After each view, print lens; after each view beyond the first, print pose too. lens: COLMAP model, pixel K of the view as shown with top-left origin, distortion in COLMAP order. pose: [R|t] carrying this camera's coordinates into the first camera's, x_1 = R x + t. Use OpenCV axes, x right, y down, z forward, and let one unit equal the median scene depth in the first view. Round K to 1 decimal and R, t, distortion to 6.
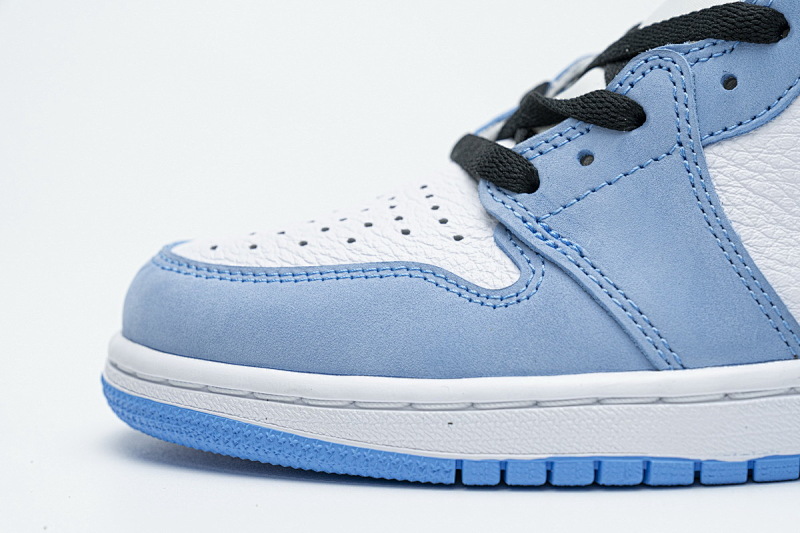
lens RADIAL K [[1557.9, 0, 416.7], [0, 1557.9, 266.5], [0, 0, 1]] dist [-0.005657, 0.196047]
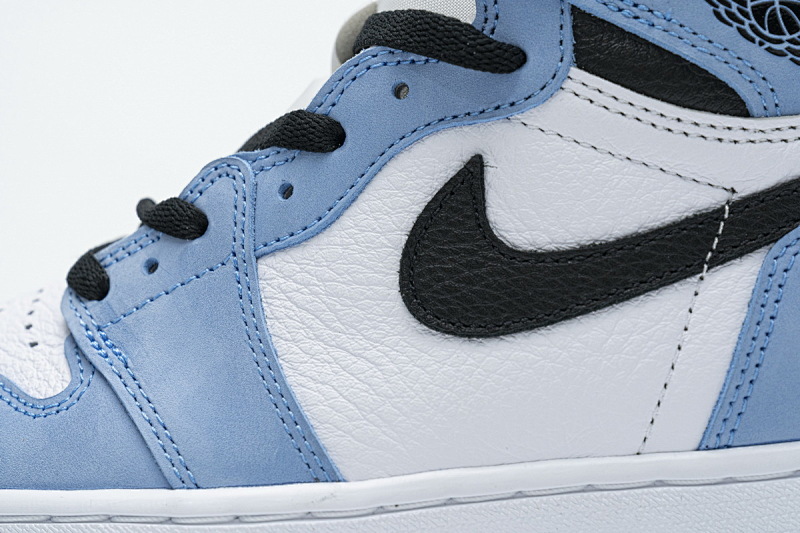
lens RADIAL K [[1557.9, 0, 416.7], [0, 1557.9, 266.5], [0, 0, 1]] dist [-0.005657, 0.196047]
pose [[0.991671, 0.020358, -0.127176, 0.407975], [-0.028048, 0.997866, -0.058970, -0.017092], [0.125704, 0.062046, 0.990126, 0.055409]]
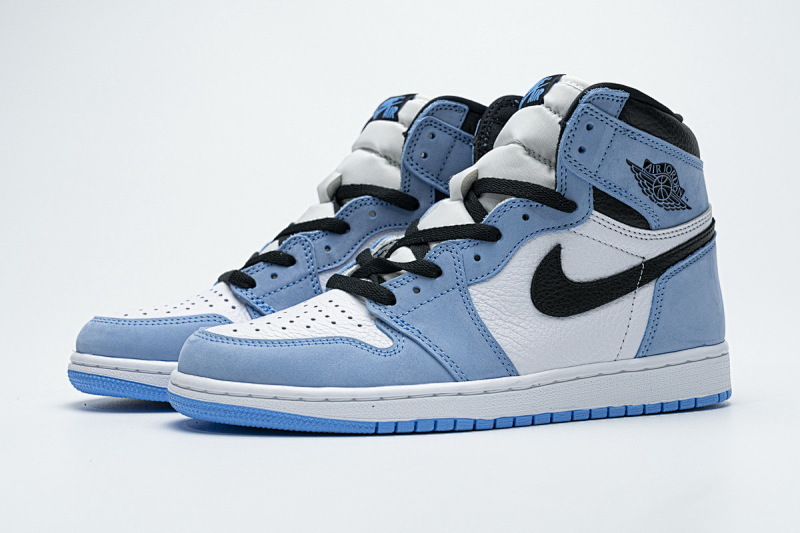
lens RADIAL K [[1592.3, 0, 400.0], [0, 1592.3, 266.5], [0, 0, 1]] dist [0.098159, 0.111657]
pose [[0.936402, 0.011755, 0.350732, -0.741280], [0.008159, 0.998439, -0.055245, 0.024237], [-0.350834, 0.054593, 0.934845, -1.177647]]
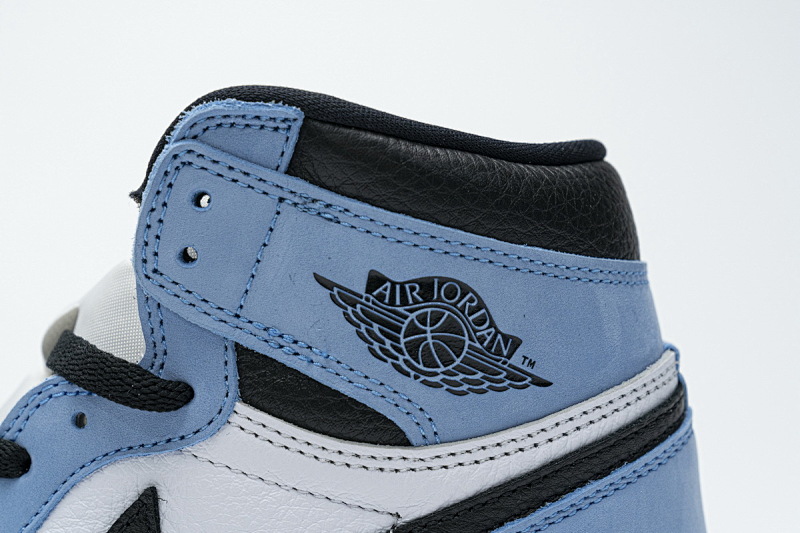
lens RADIAL K [[1557.9, 0, 416.7], [0, 1557.9, 266.5], [0, 0, 1]] dist [-0.005657, 0.196047]
pose [[0.993487, -0.011189, -0.113395, 0.597528], [0.004267, 0.998122, -0.061101, -0.216336], [0.113866, 0.060219, 0.991669, 0.037351]]
